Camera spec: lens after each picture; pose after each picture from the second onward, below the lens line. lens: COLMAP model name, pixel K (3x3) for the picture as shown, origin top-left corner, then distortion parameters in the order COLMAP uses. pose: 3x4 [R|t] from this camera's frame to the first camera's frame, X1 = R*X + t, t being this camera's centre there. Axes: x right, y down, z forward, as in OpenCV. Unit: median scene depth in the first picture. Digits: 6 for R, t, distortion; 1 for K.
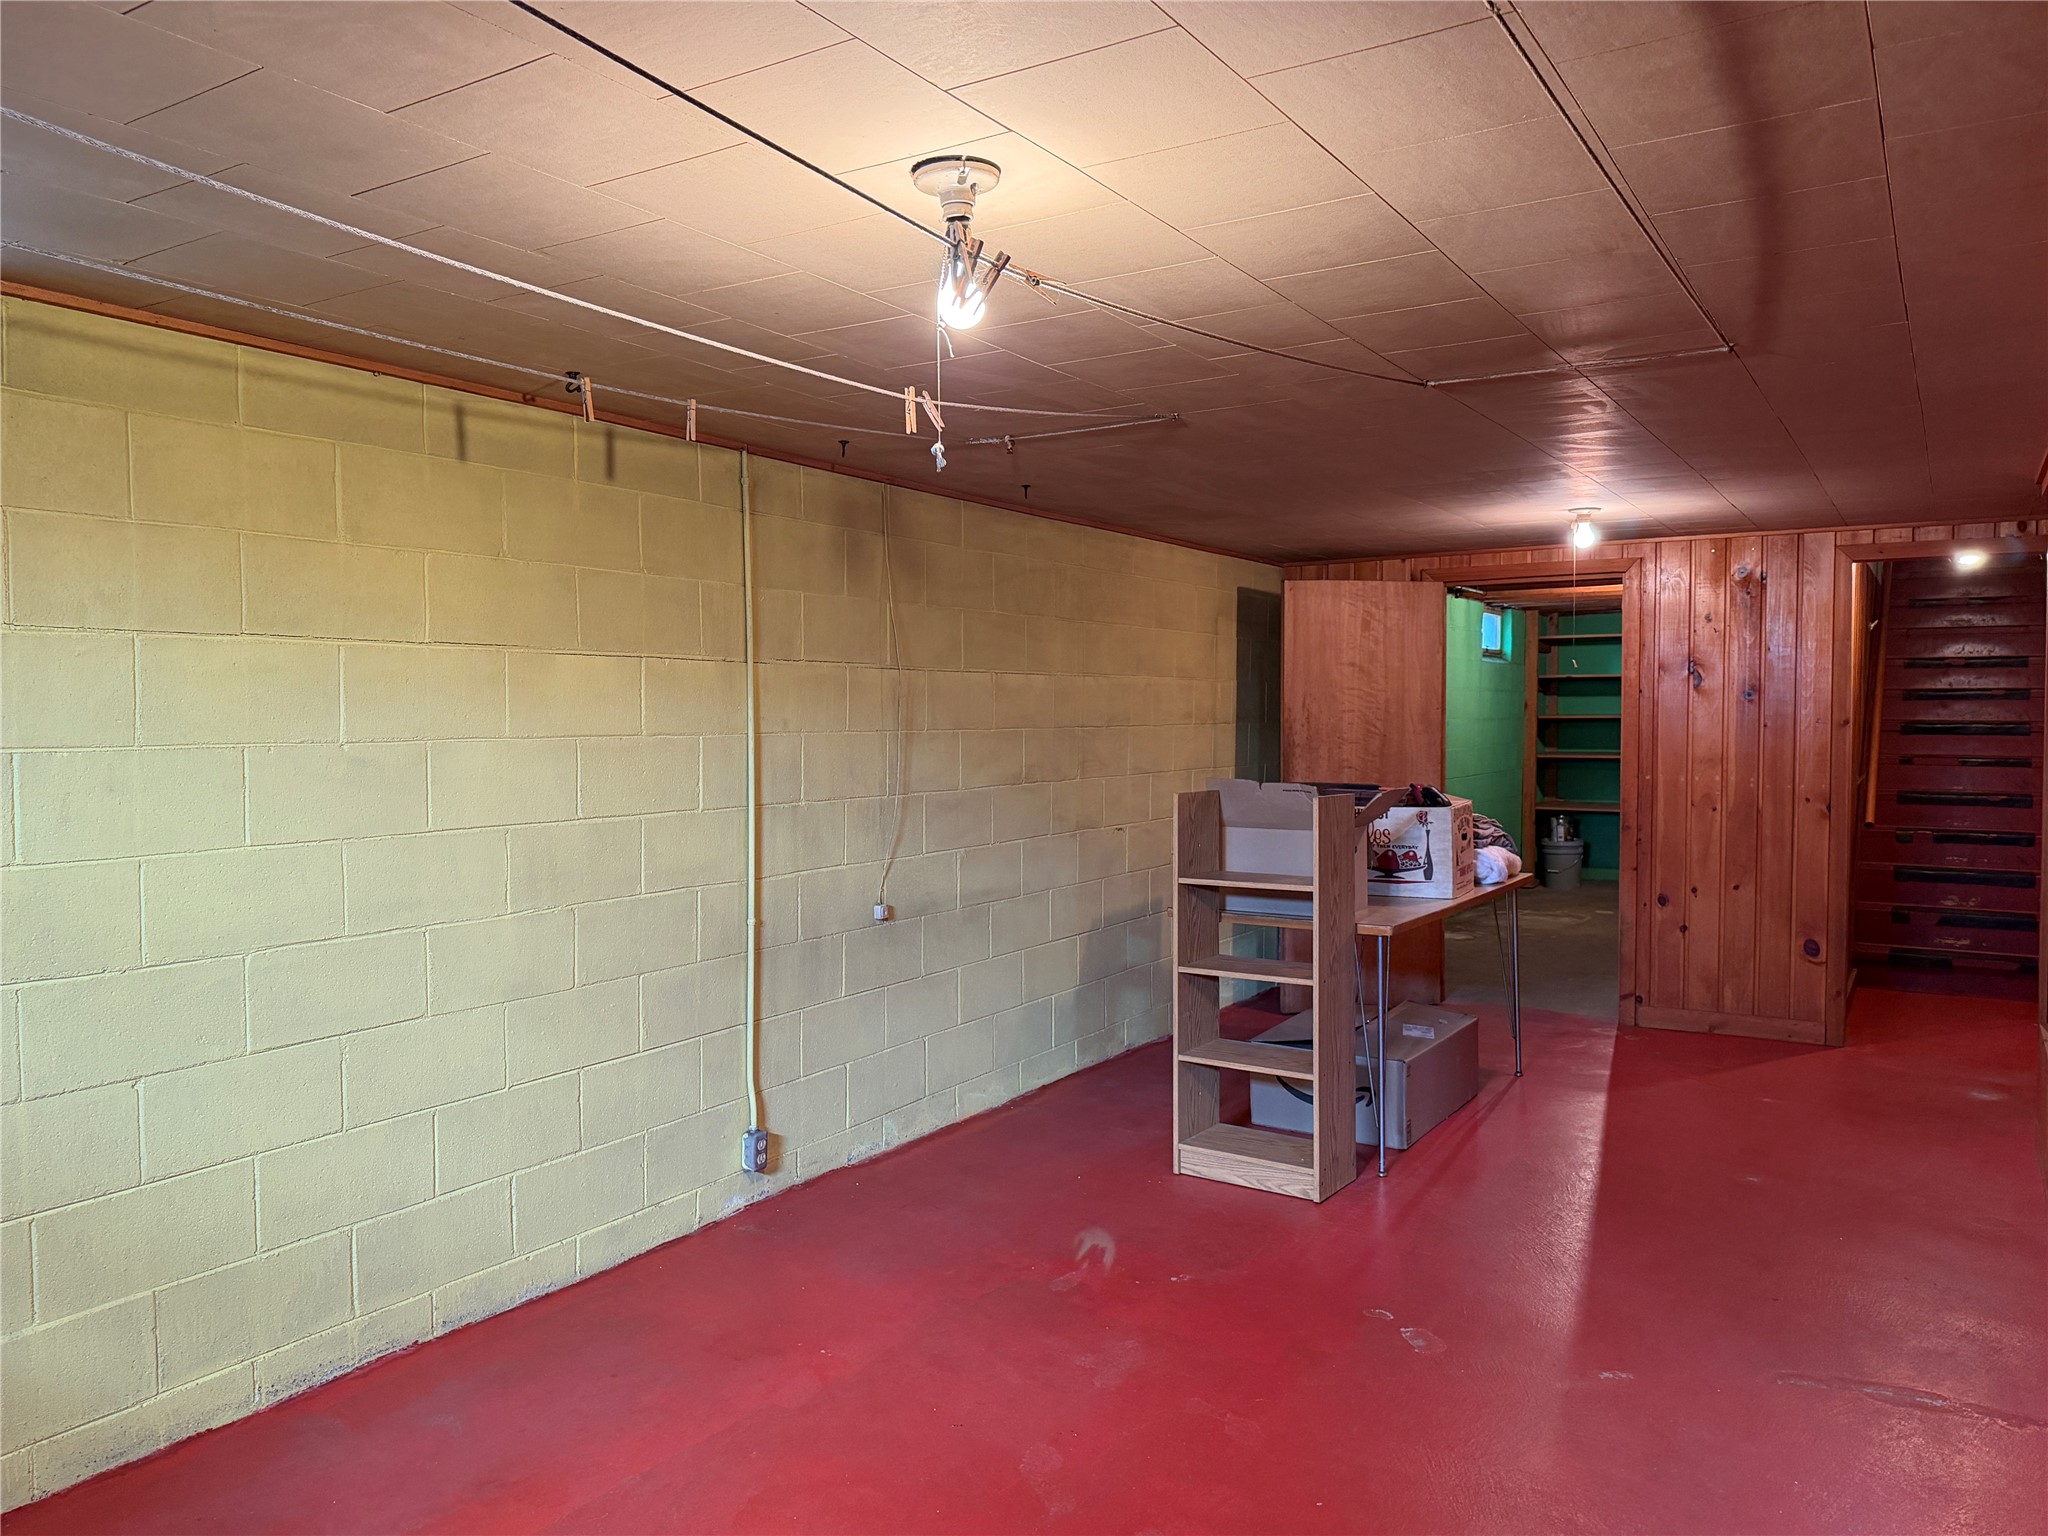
lens RADIAL K [[1443.3, 0, 1024.0], [0, 1443.3, 768.0], [0, 0, 1]] dist [0.205024, -0.404161]
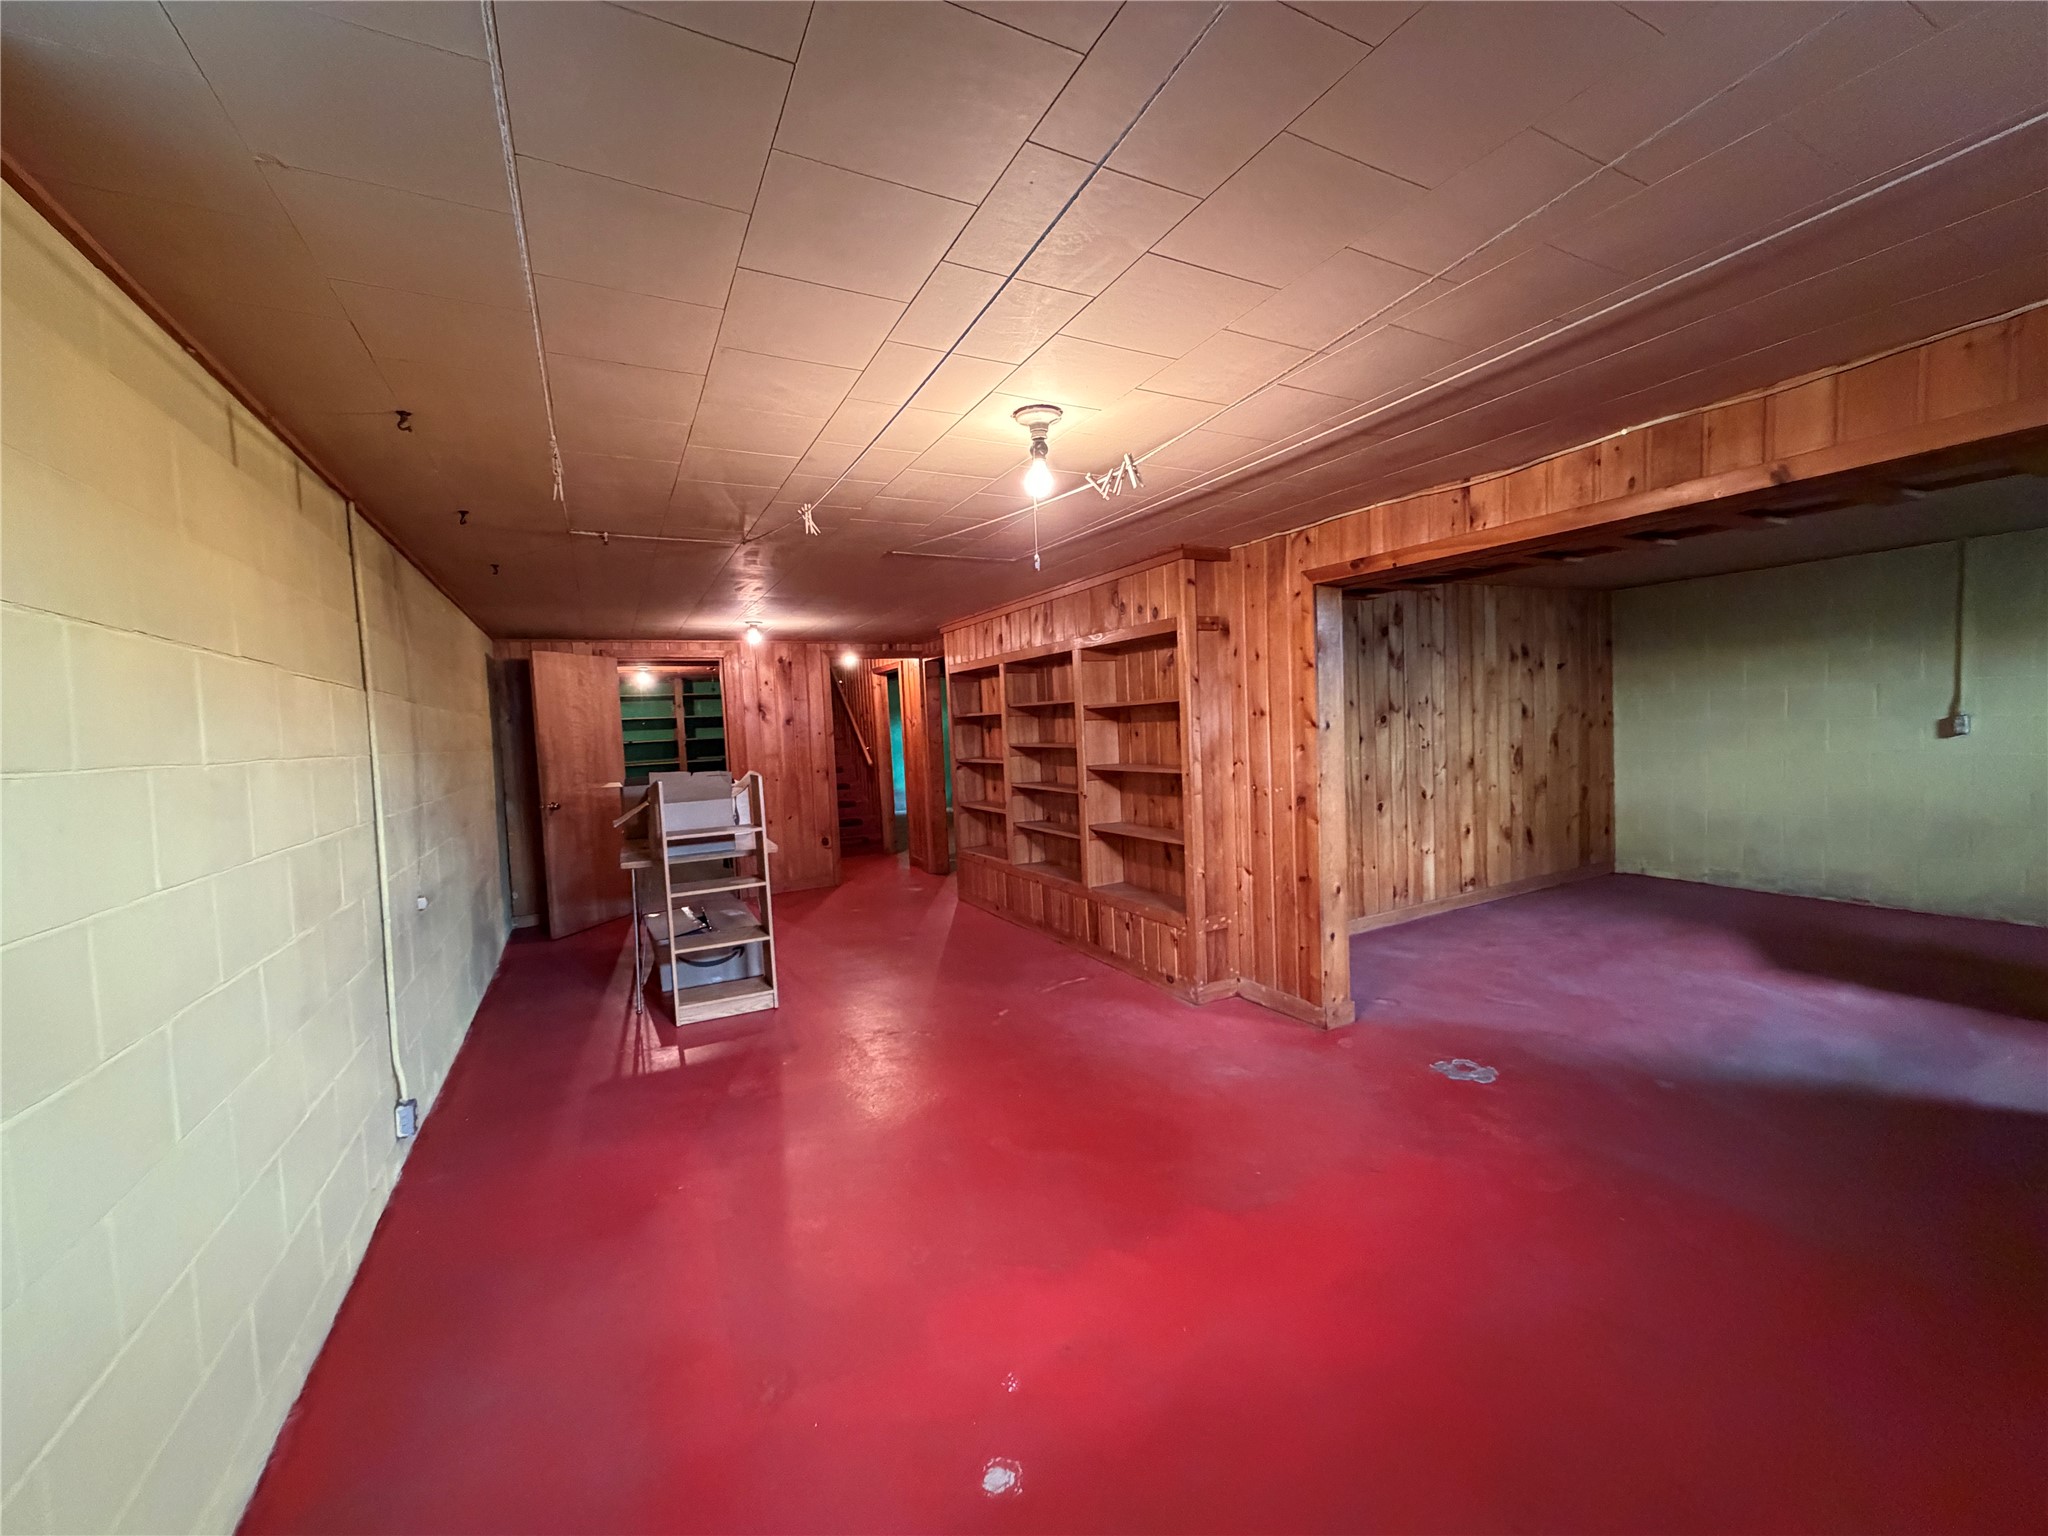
lens RADIAL K [[815.1, 0, 1020.4], [0, 815.1, 769.2], [0, 0, 1]] dist [0.000249, -0.000111]
pose [[0.503801, -0.065540, 0.861330, -0.318766], [0.075660, 0.996633, 0.031581, 0.003641], [-0.860500, 0.049258, 0.507063, 0.169532]]
